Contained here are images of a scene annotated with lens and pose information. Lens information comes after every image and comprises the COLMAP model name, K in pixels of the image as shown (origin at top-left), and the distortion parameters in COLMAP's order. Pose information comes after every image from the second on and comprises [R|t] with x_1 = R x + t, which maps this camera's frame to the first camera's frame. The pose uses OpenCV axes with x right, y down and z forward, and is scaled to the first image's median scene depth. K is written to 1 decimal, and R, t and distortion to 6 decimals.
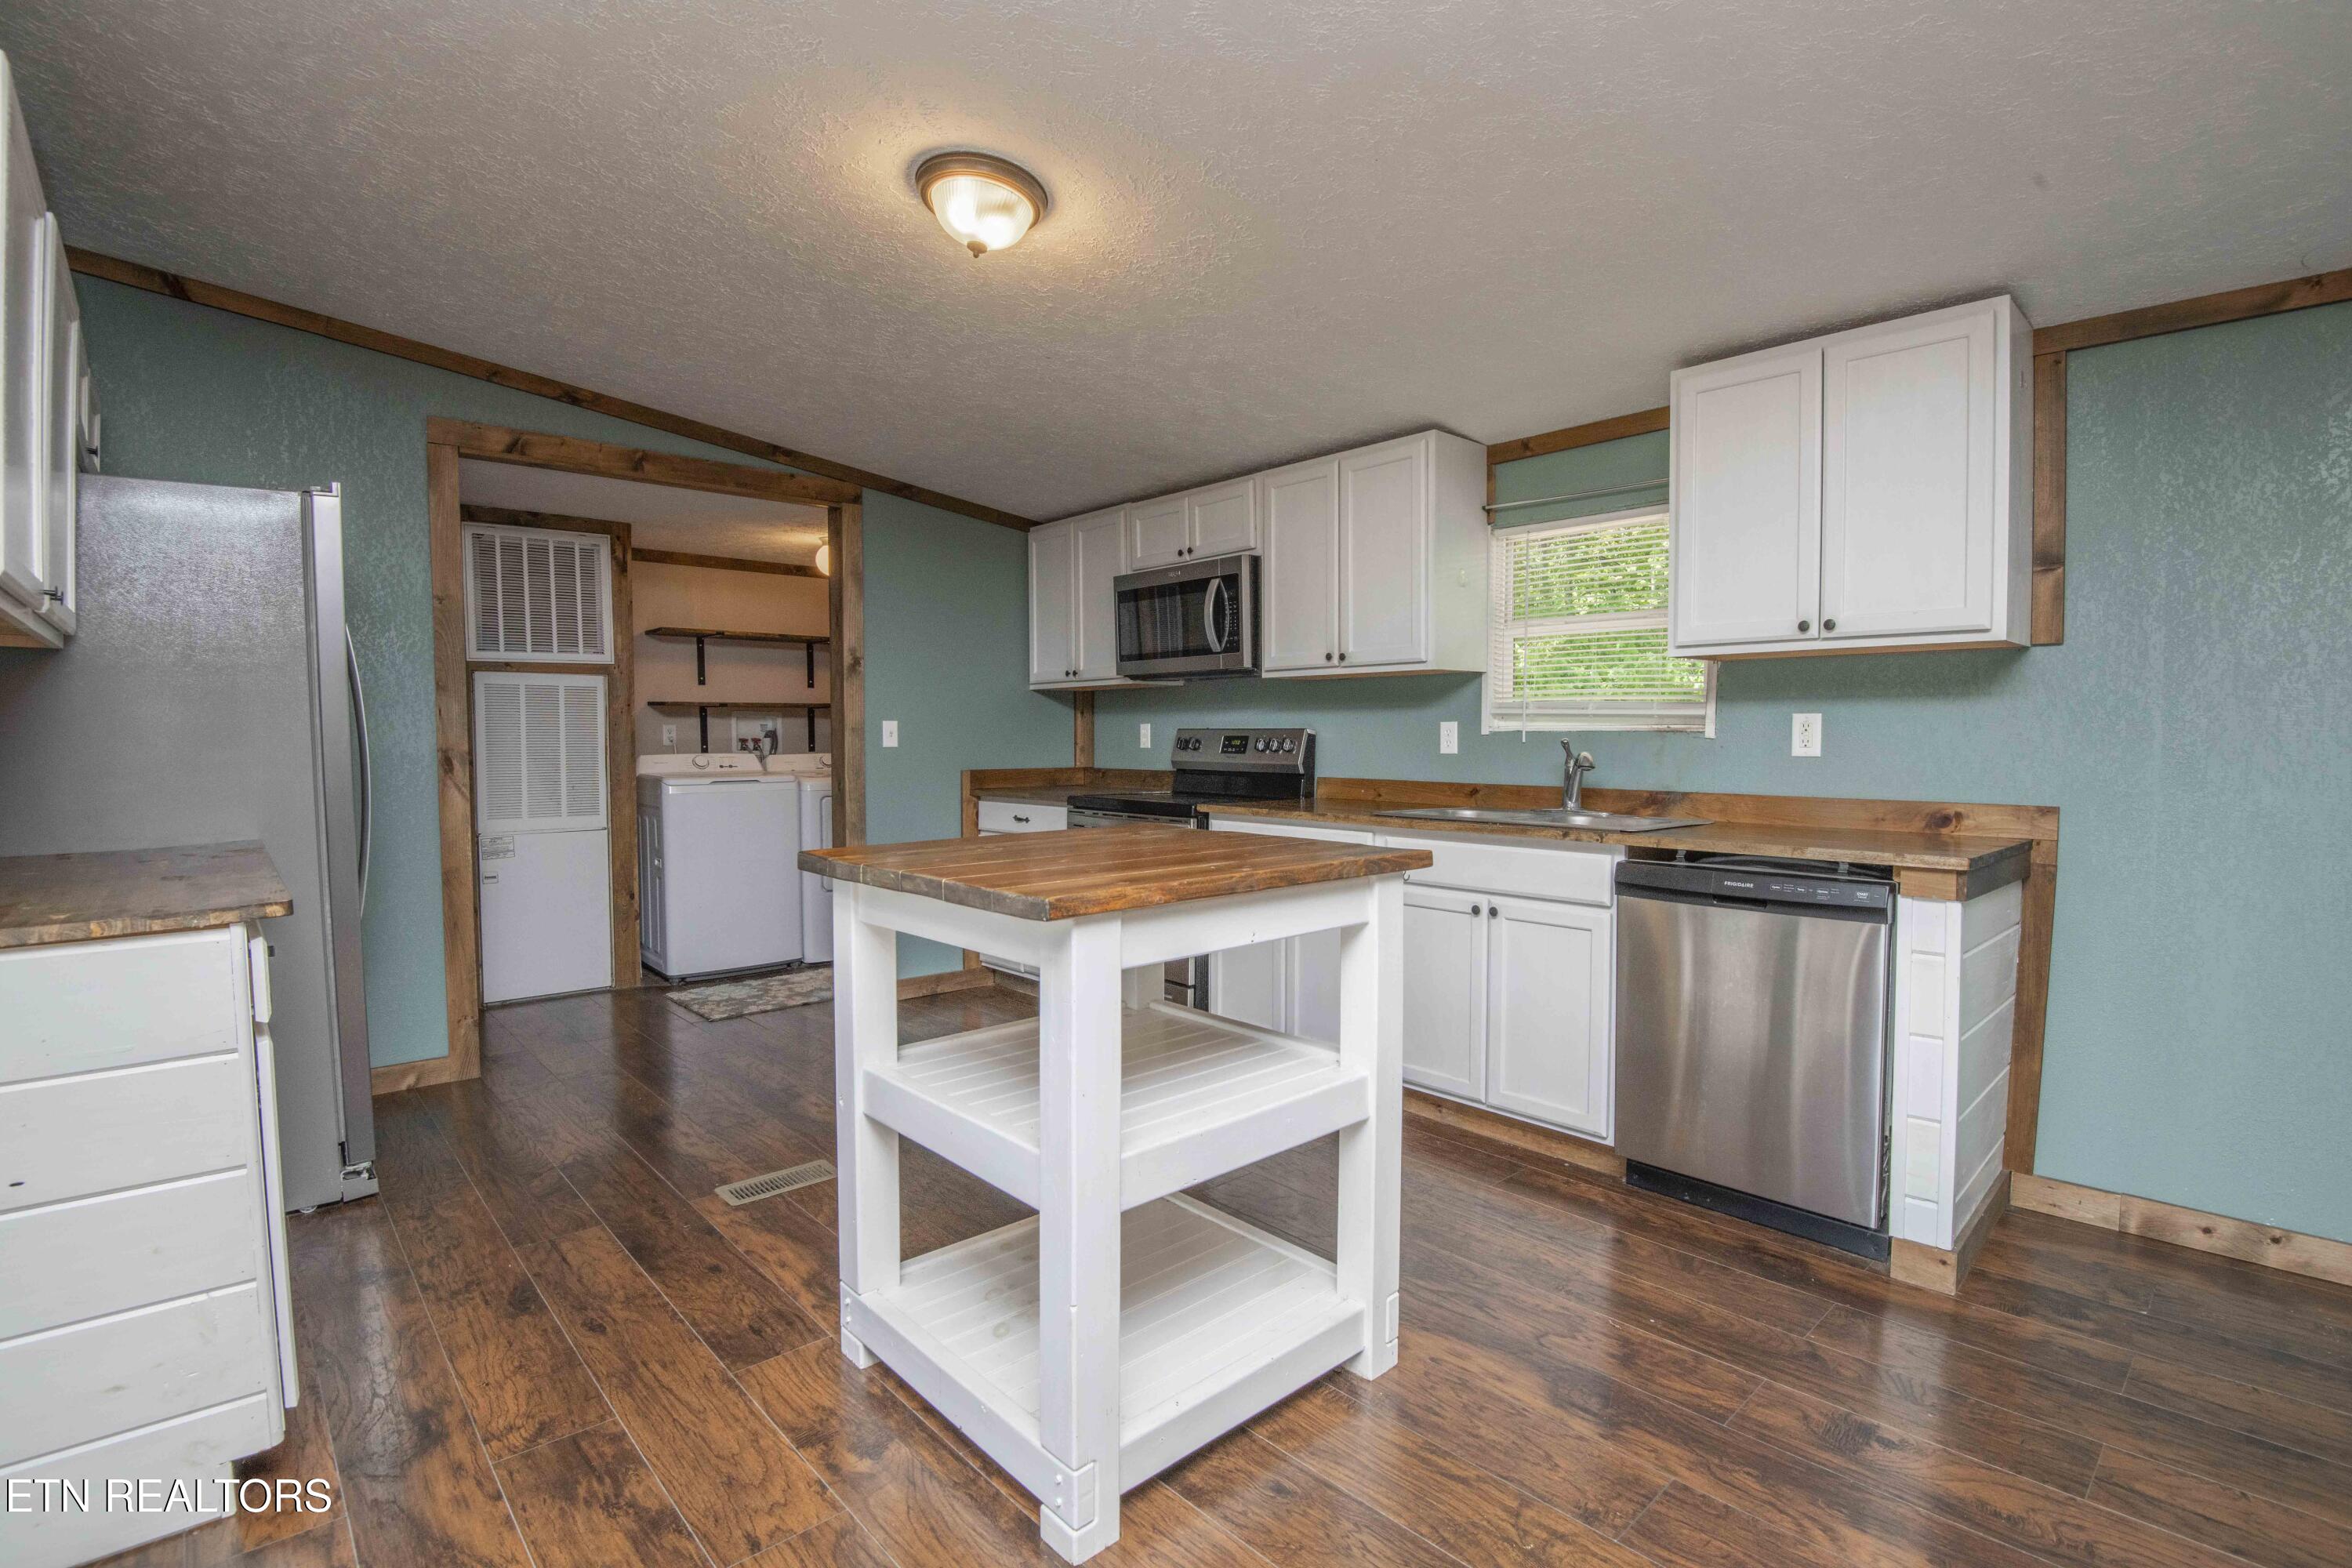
lens RADIAL K [[1085.3, 0, 1188.6], [0, 1085.3, 782.1], [0, 0, 1]] dist [-0.001529, -0.033606]
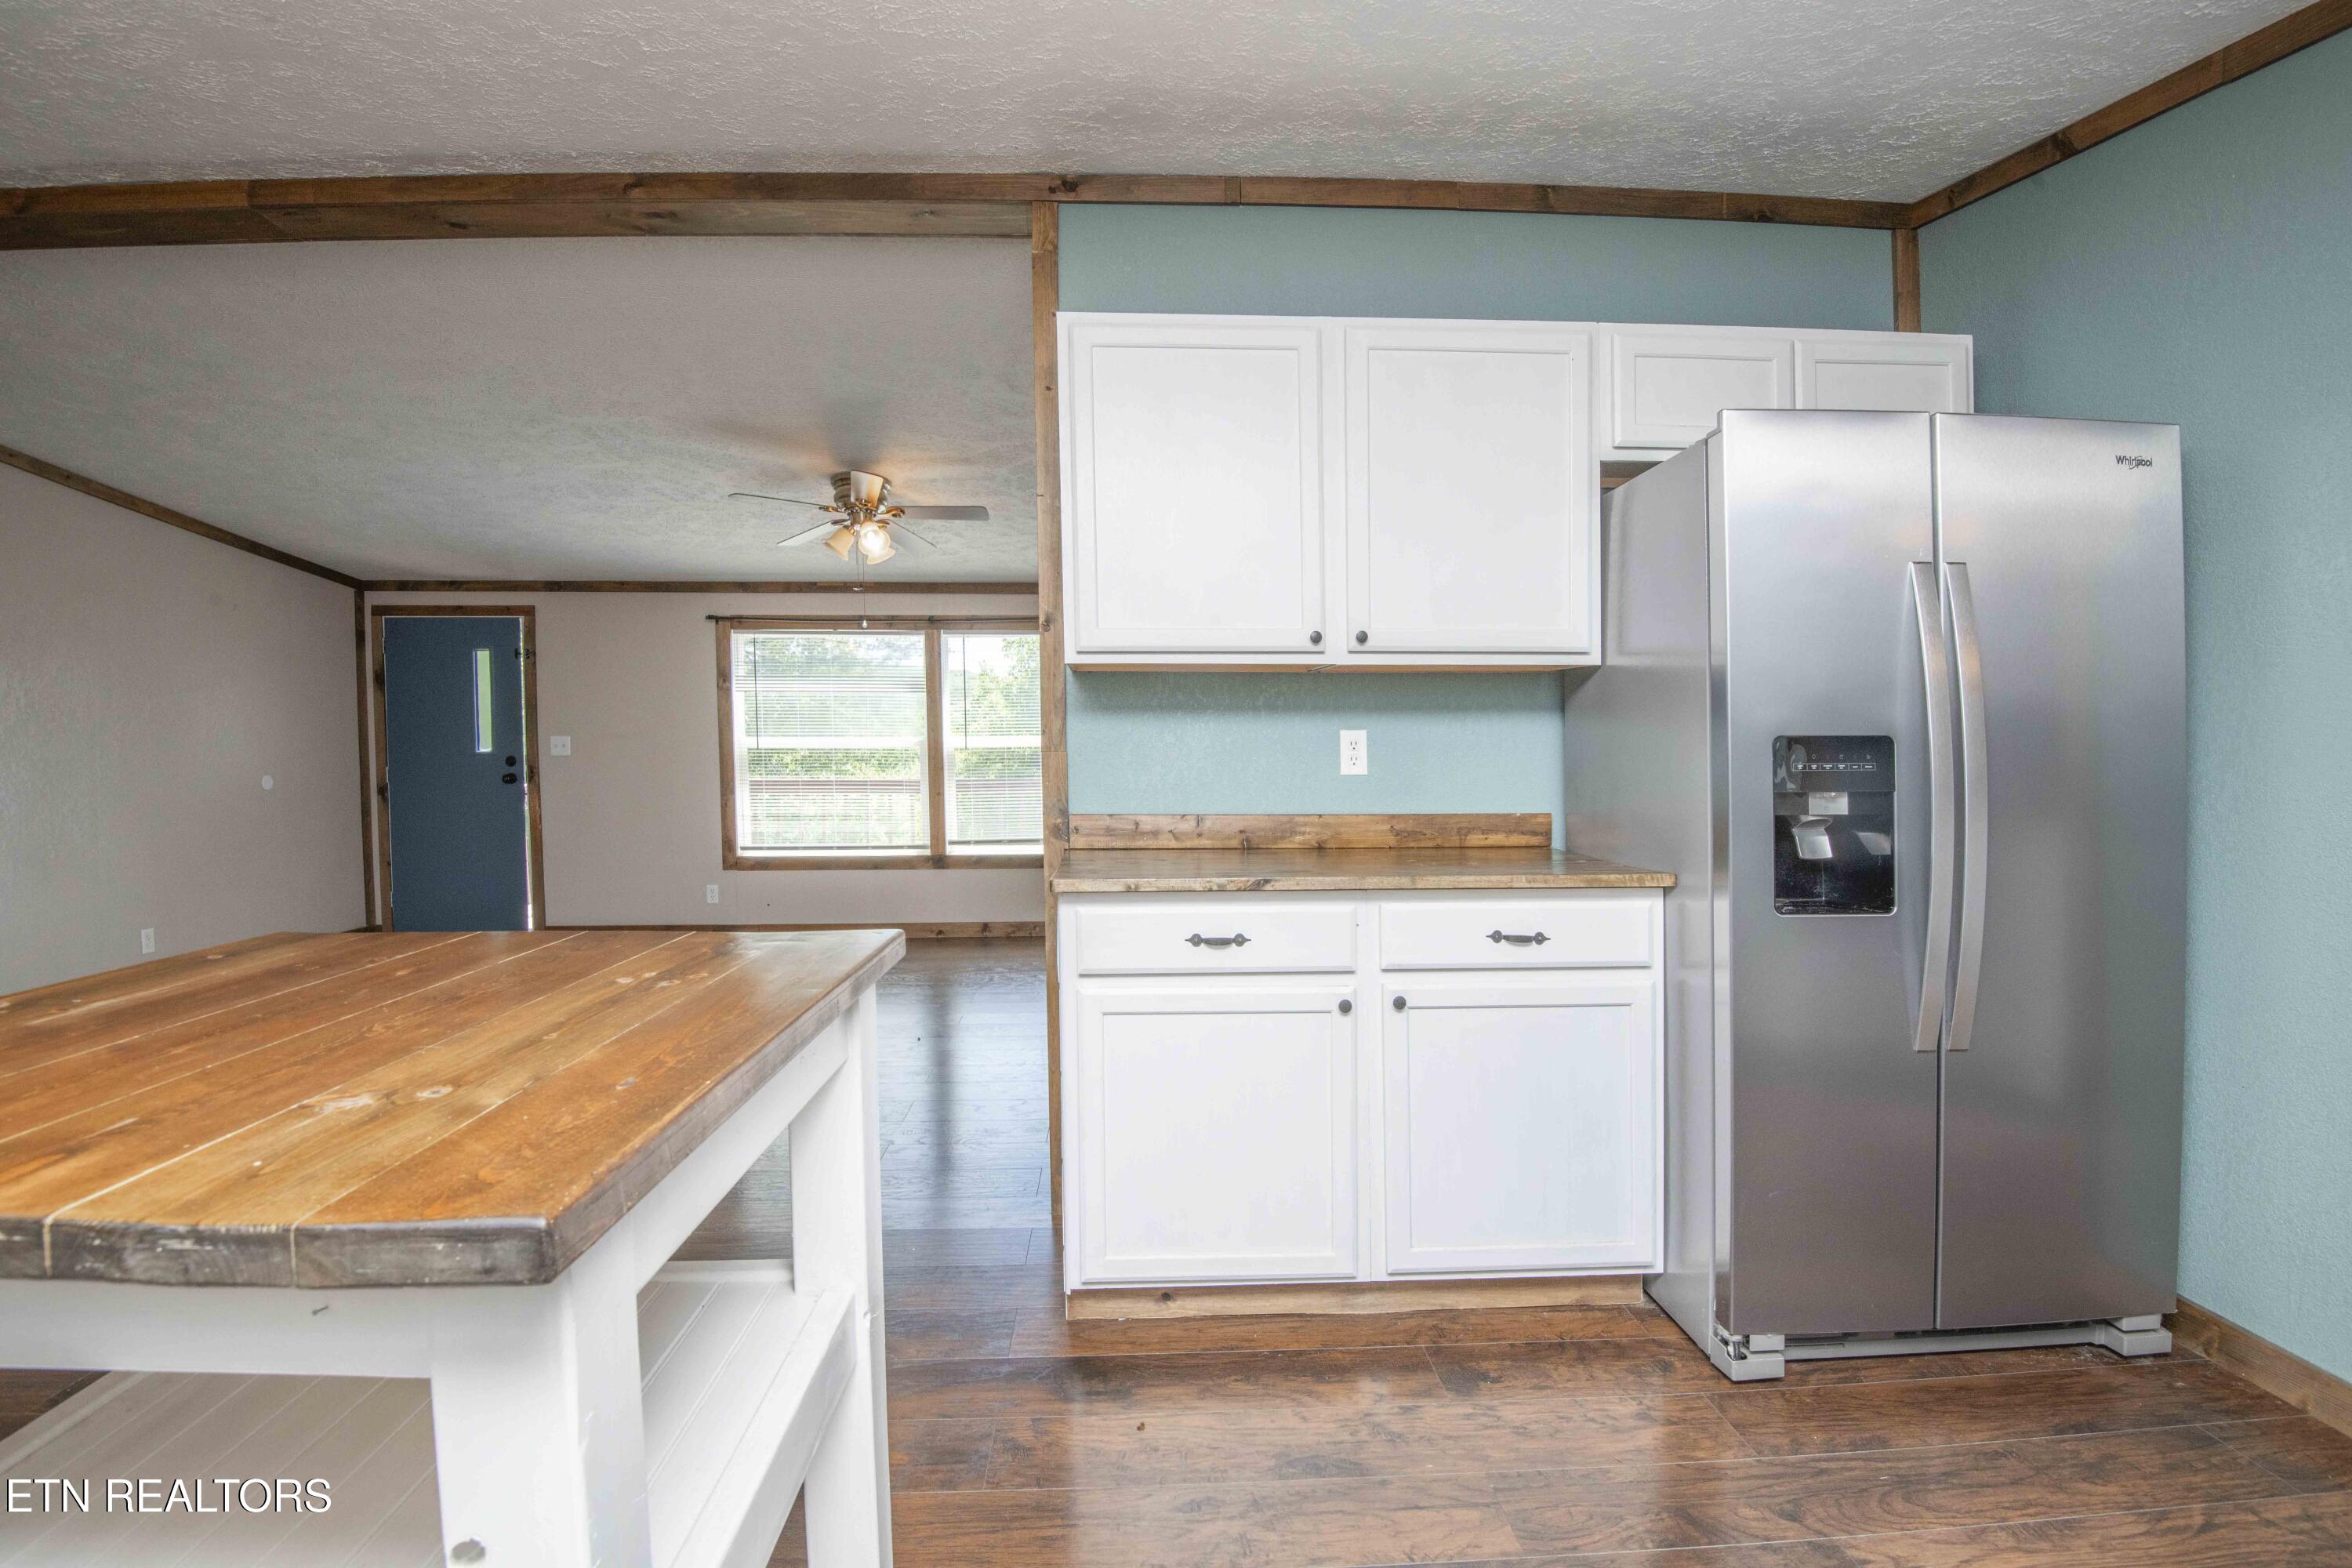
lens RADIAL K [[1111.8, 0, 1172.1], [0, 1111.8, 768.1], [0, 0, 1]] dist [-0.003188, -0.024489]
pose [[-0.644607, 0.022796, -0.764174, 0.034447], [-0.031042, 0.997951, 0.055954, -0.040585], [0.763883, 0.059790, -0.642579, 0.766585]]
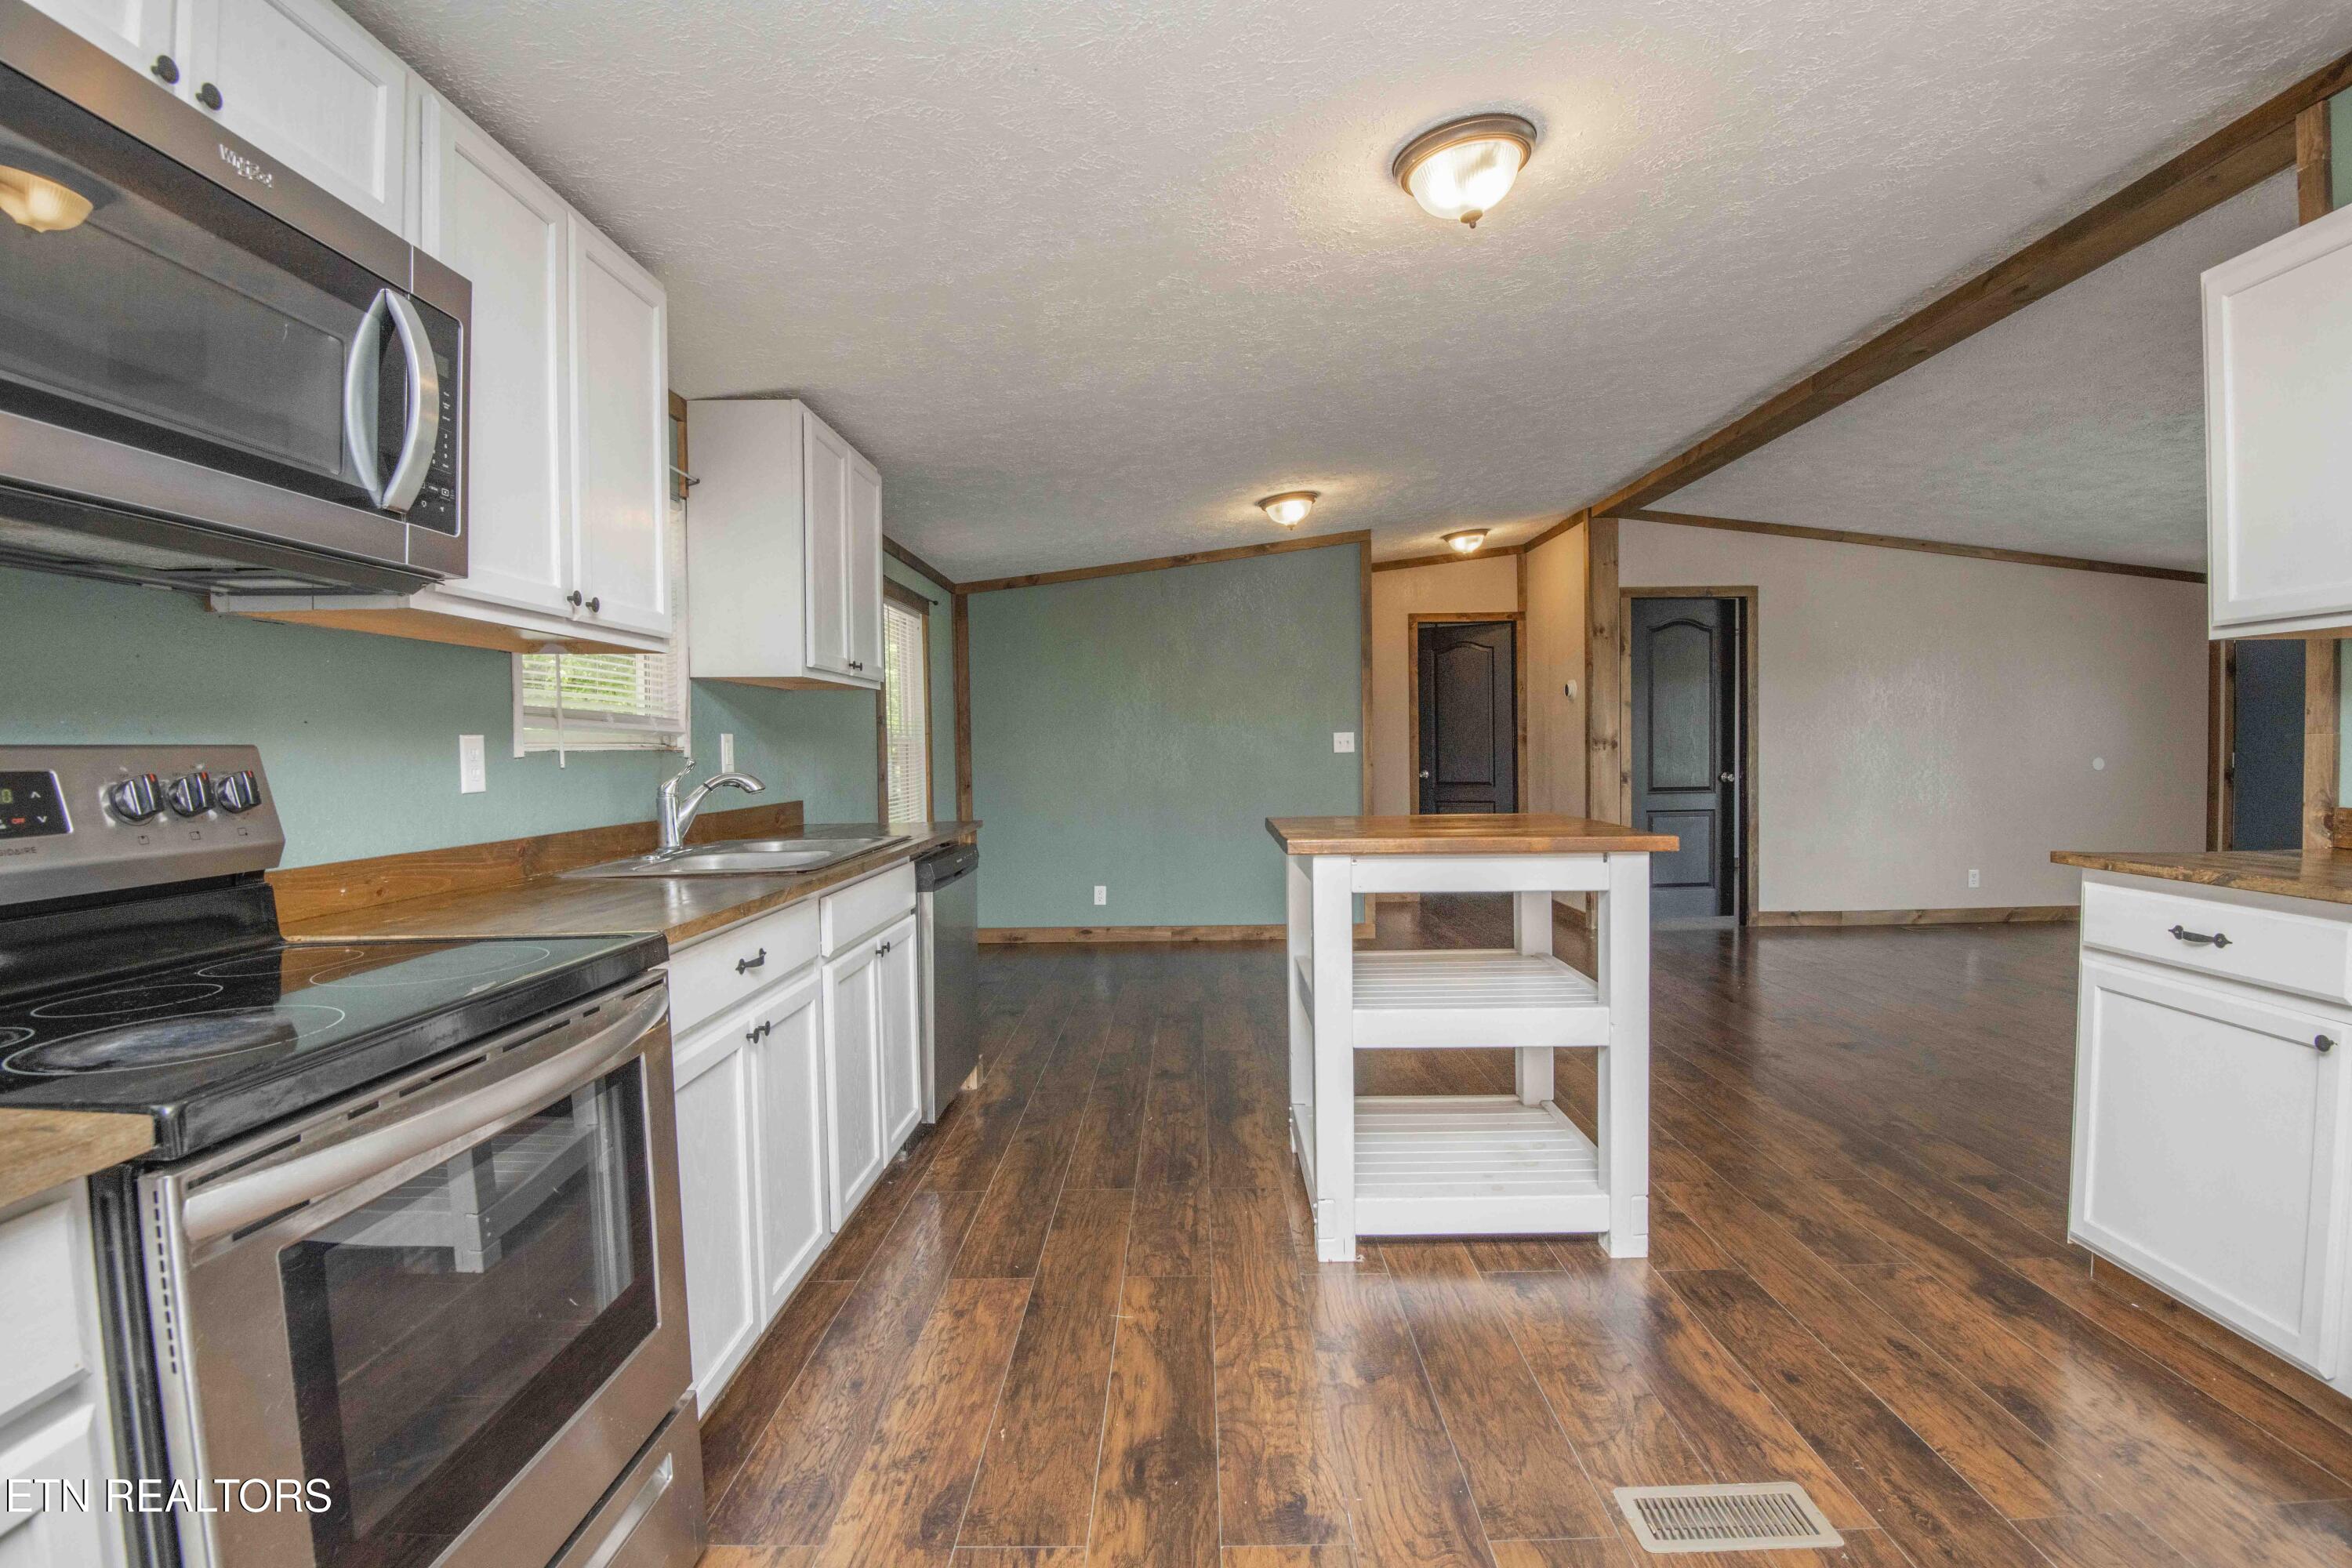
lens RADIAL K [[1085.3, 0, 1188.6], [0, 1085.3, 782.1], [0, 0, 1]] dist [-0.001529, -0.033606]
pose [[-0.729532, -0.011602, 0.683848, -0.380713], [0.045554, 0.996812, 0.065509, -0.048063], [-0.682428, 0.078943, -0.726677, 1.086771]]
